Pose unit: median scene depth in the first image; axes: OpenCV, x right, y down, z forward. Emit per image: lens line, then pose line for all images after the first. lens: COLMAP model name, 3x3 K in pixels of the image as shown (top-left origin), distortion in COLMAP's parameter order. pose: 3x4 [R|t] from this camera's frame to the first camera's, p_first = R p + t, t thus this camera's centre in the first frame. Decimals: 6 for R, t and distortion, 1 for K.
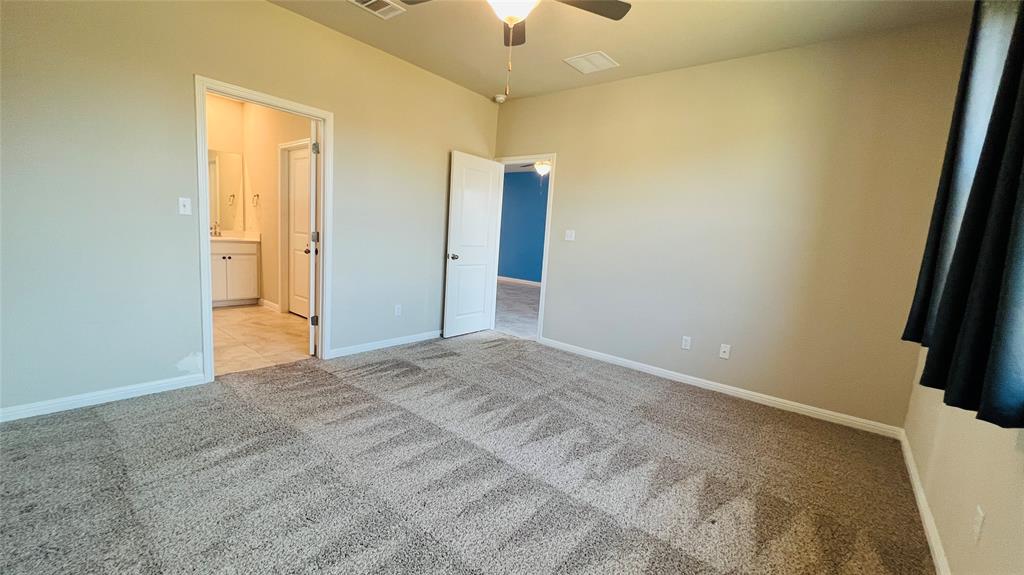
lens RADIAL K [[416.4, 0, 513.6], [0, 416.4, 286.3], [0, 0, 1]] dist [-0.004071, 0.001137]
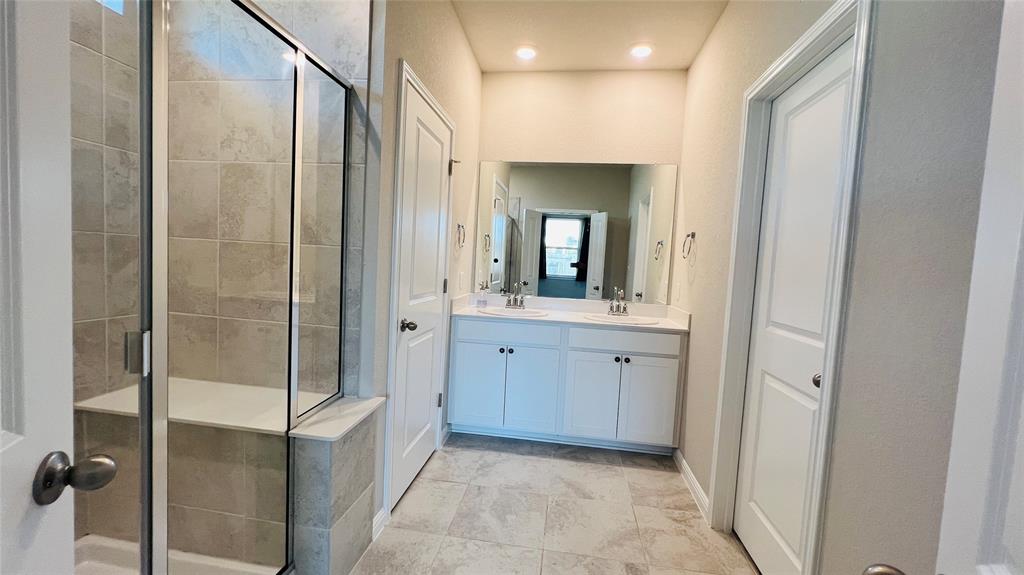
lens RADIAL K [[416.4, 0, 513.4], [0, 416.4, 287.3], [0, 0, 1]] dist [-0.004071, 0.001137]
pose [[0.525035, 0.010145, -0.851020, -0.318134], [-0.128473, 0.989416, -0.067466, -0.100318], [0.841328, 0.144755, 0.520781, 0.589447]]
